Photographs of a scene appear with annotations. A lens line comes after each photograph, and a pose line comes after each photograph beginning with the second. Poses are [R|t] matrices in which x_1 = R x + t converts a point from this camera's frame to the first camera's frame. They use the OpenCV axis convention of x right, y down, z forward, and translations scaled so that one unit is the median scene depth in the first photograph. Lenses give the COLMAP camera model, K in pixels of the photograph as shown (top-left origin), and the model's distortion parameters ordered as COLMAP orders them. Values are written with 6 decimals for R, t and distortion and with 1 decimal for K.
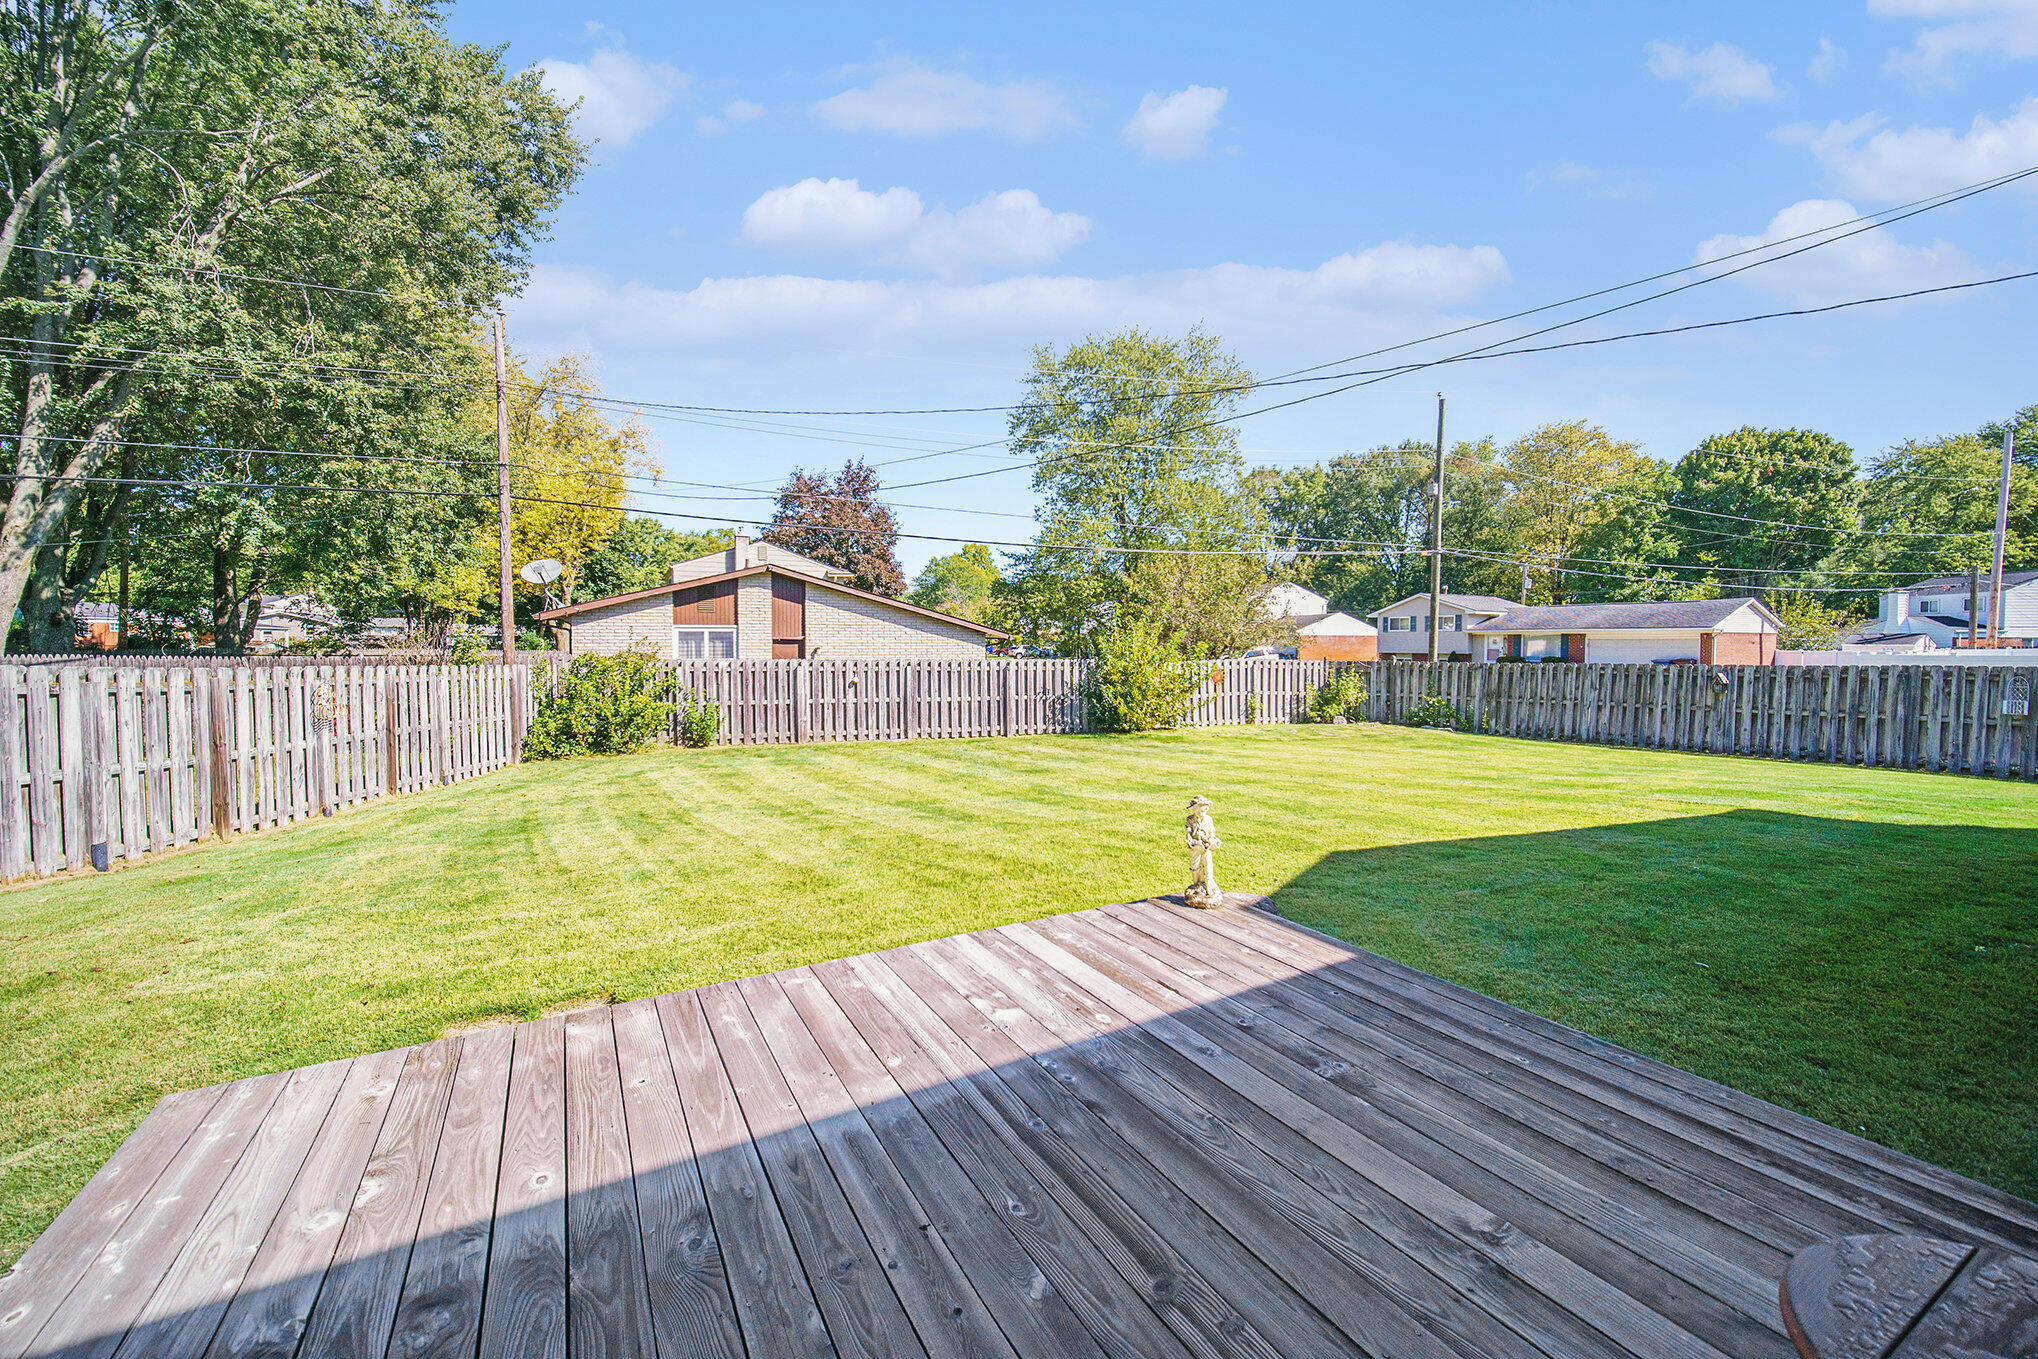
lens RADIAL K [[806.2, 0, 1017.1], [0, 806.2, 669.1], [0, 0, 1]] dist [0.002390, -0.001331]
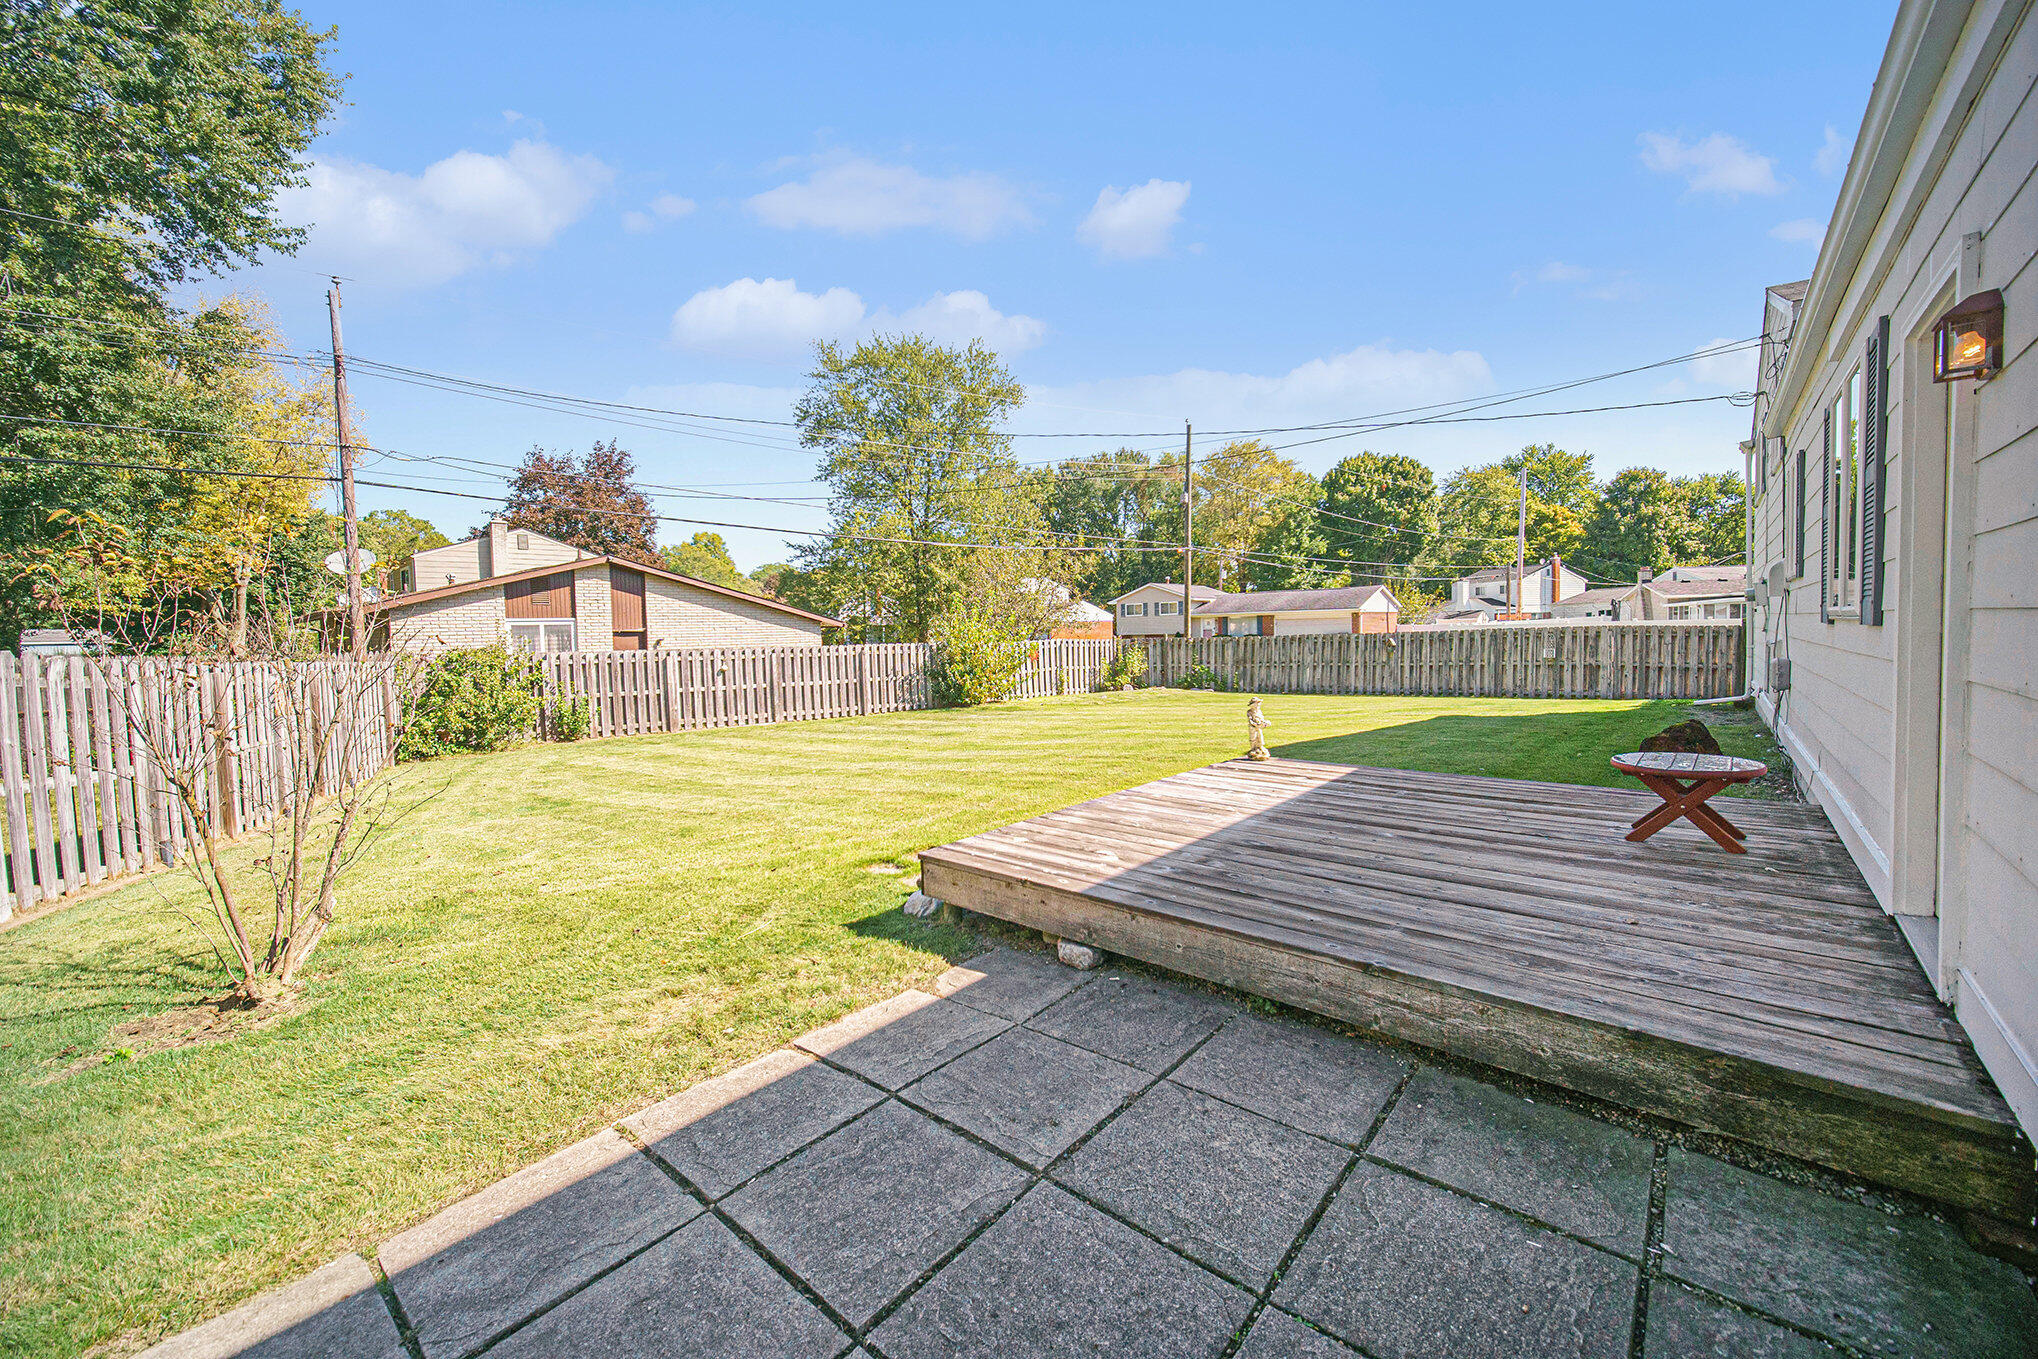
lens RADIAL K [[806.2, 0, 1013.5], [0, 806.2, 673.1], [0, 0, 1]] dist [0.002390, -0.001331]
pose [[0.945360, -0.040729, 0.323476, -0.159533], [0.035778, 0.999134, 0.021240, 0.009885], [-0.324061, -0.008506, 0.945998, -0.089723]]
